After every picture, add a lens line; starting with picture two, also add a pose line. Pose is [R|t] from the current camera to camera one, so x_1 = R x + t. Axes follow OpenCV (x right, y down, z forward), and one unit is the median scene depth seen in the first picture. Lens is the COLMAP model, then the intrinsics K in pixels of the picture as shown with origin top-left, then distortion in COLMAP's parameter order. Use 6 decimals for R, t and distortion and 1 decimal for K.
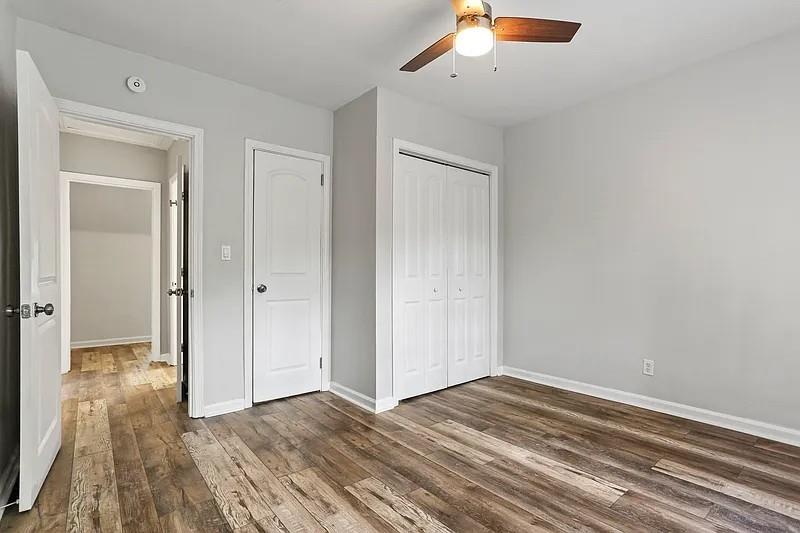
lens RADIAL K [[390.5, 0, 402.4], [0, 390.5, 265.1], [0, 0, 1]] dist [-0.049165, 0.030053]
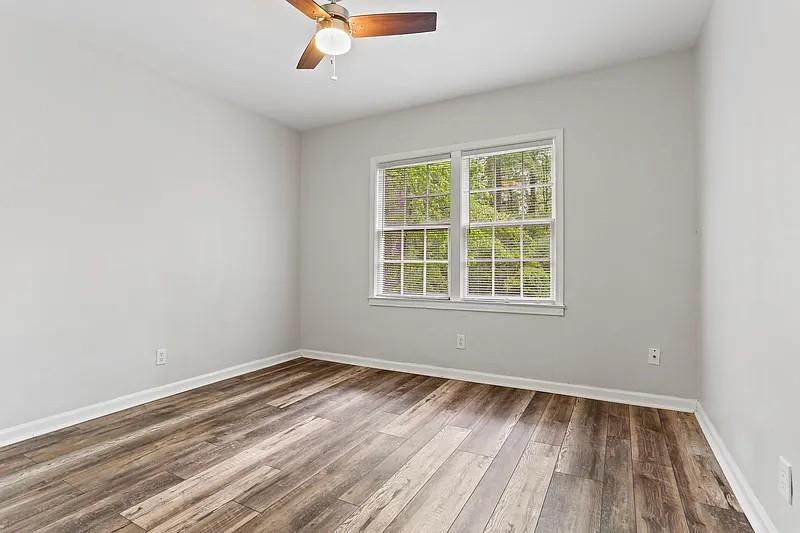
lens RADIAL K [[390.5, 0, 402.4], [0, 390.5, 265.1], [0, 0, 1]] dist [-0.049165, 0.030053]
pose [[-0.358065, -0.004385, 0.933686, -0.663148], [-0.006595, 0.999976, 0.002167, 0.012884], [-0.933673, -0.005382, -0.358086, 0.916086]]
